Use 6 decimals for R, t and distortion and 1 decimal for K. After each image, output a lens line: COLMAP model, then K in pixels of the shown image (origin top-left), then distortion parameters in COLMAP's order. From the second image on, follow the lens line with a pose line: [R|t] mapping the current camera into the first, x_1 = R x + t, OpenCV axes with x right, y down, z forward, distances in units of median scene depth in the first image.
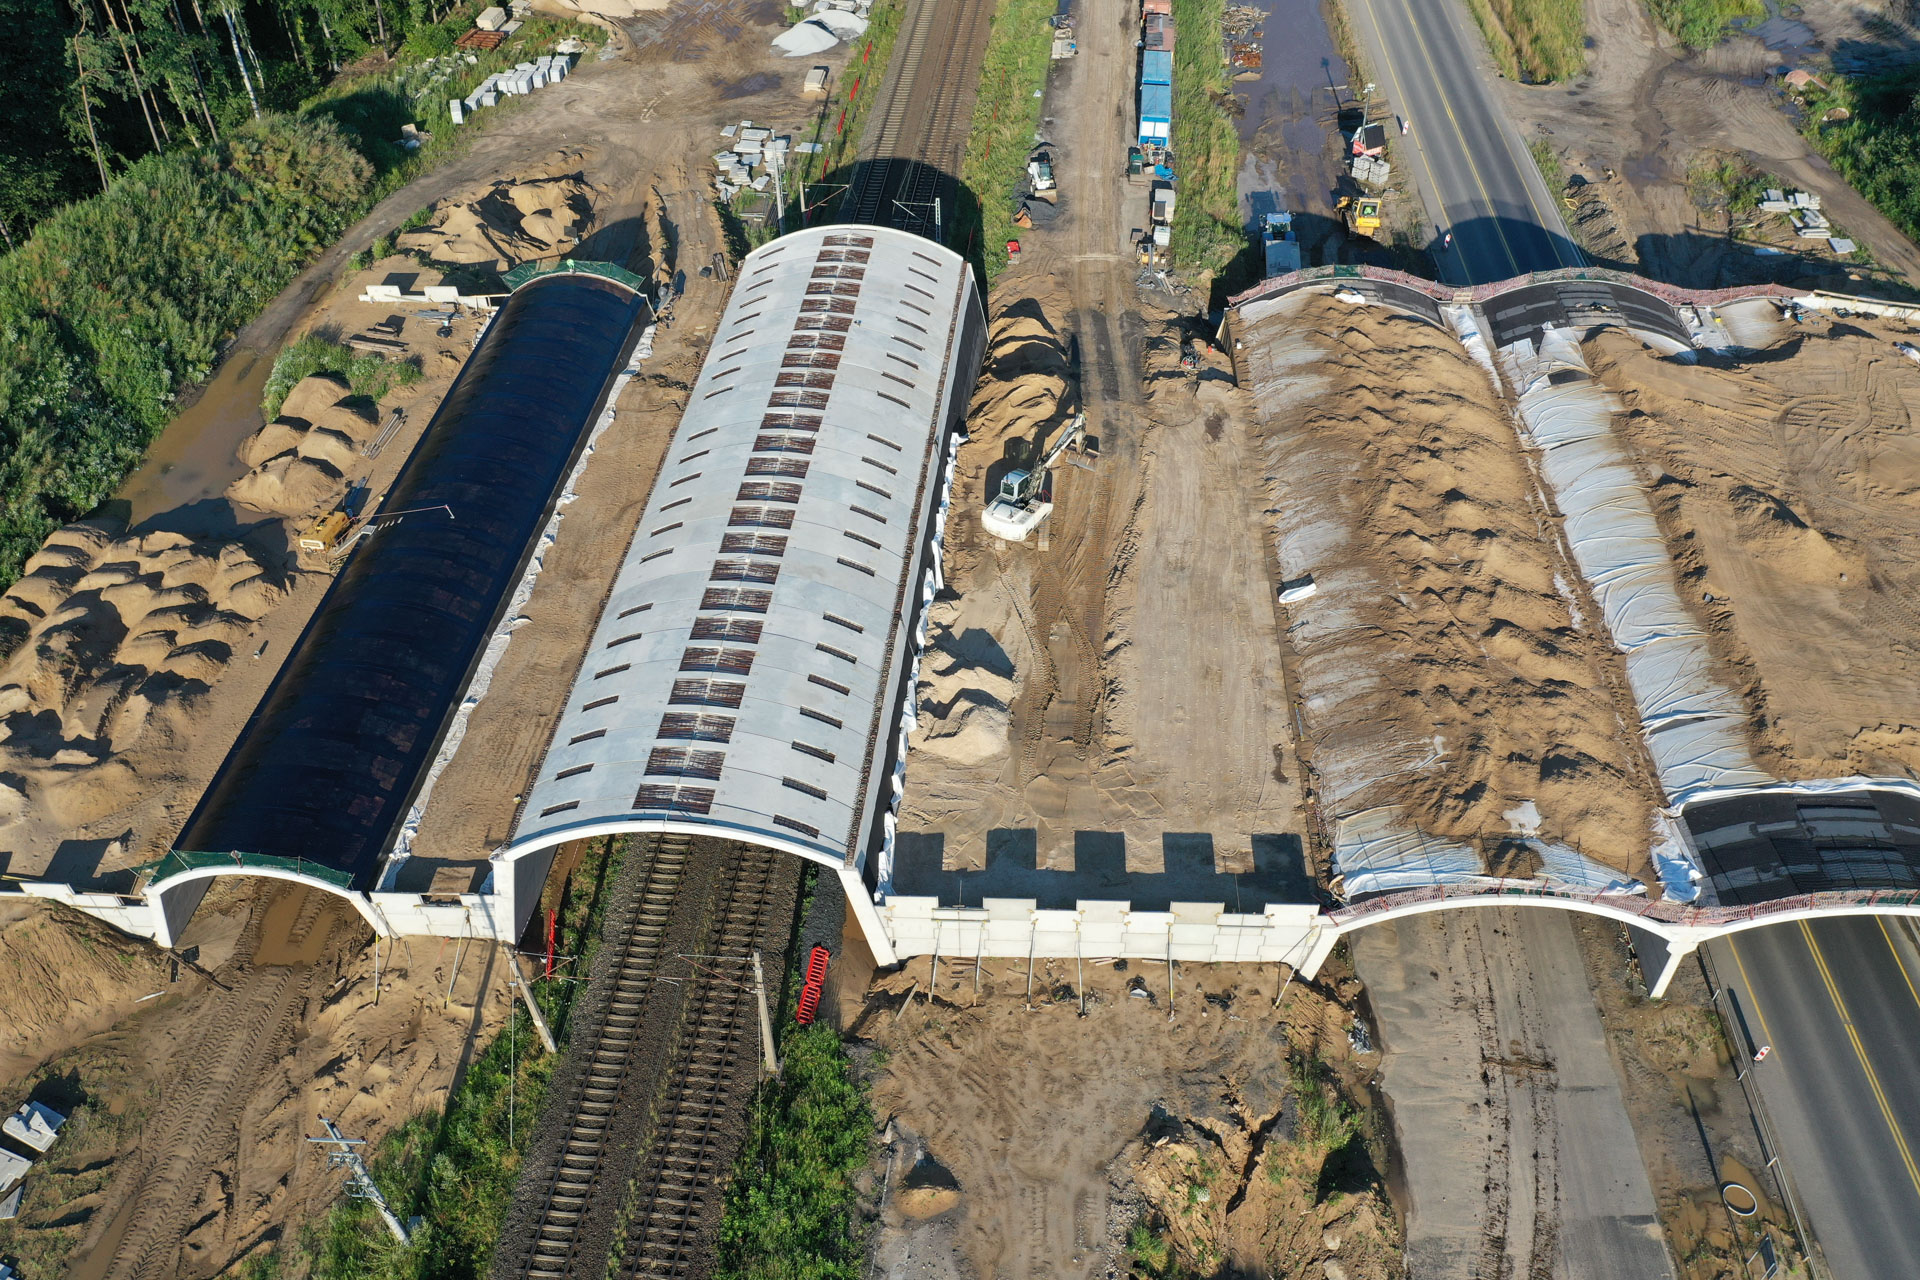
lens RADIAL K [[1554.9, 0, 945.1], [0, 1554.9, 637.6], [0, 0, 1]] dist [0.004104, -0.008121]
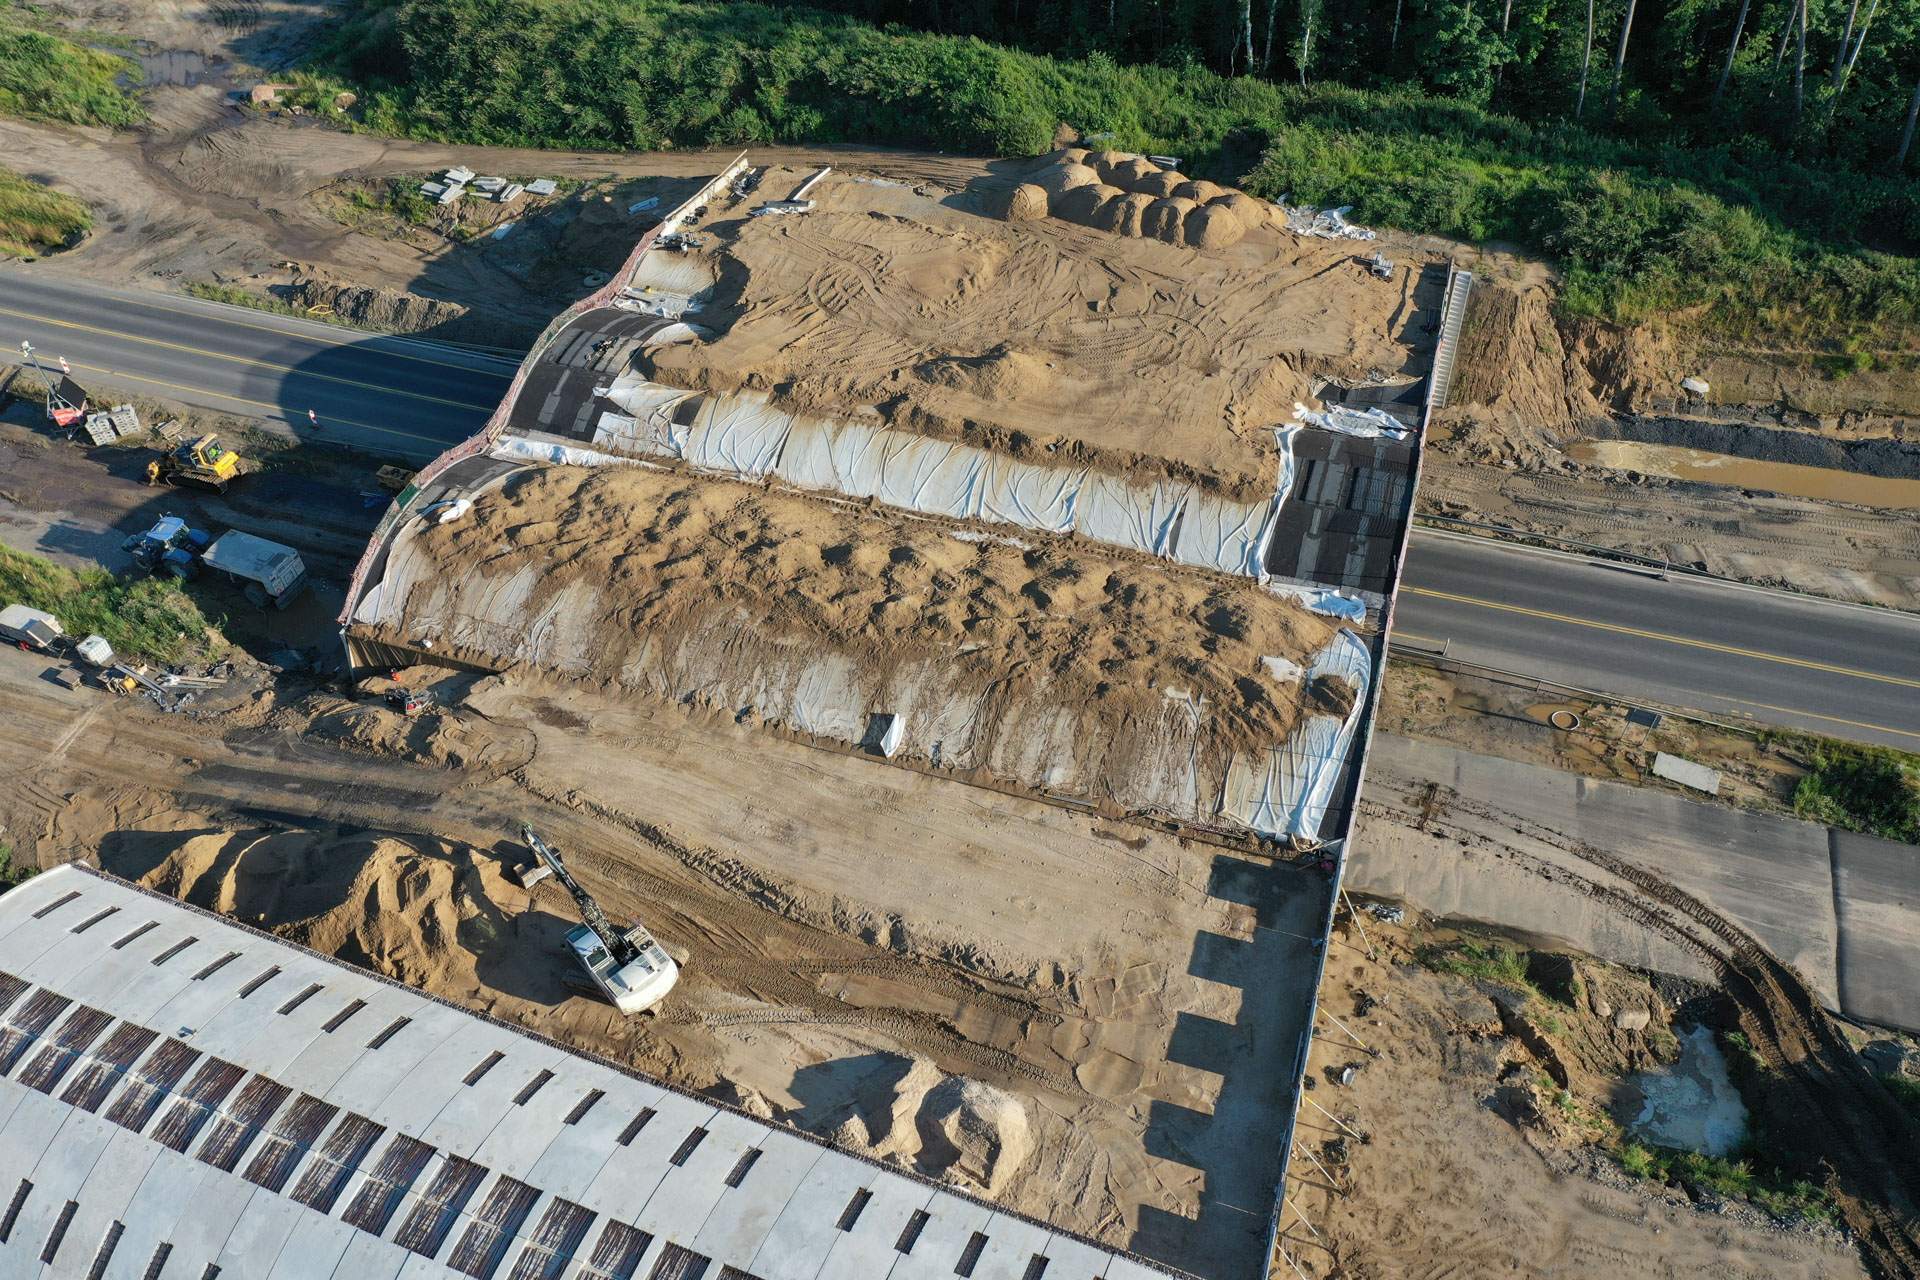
lens RADIAL K [[1554.9, 0, 945.1], [0, 1554.9, 637.6], [0, 0, 1]] dist [0.004104, -0.008121]
pose [[0.257414, -0.683487, 0.683069, -0.324056], [0.671522, 0.634833, 0.382158, -0.374282], [-0.694835, 0.360323, 0.622392, 0.407043]]
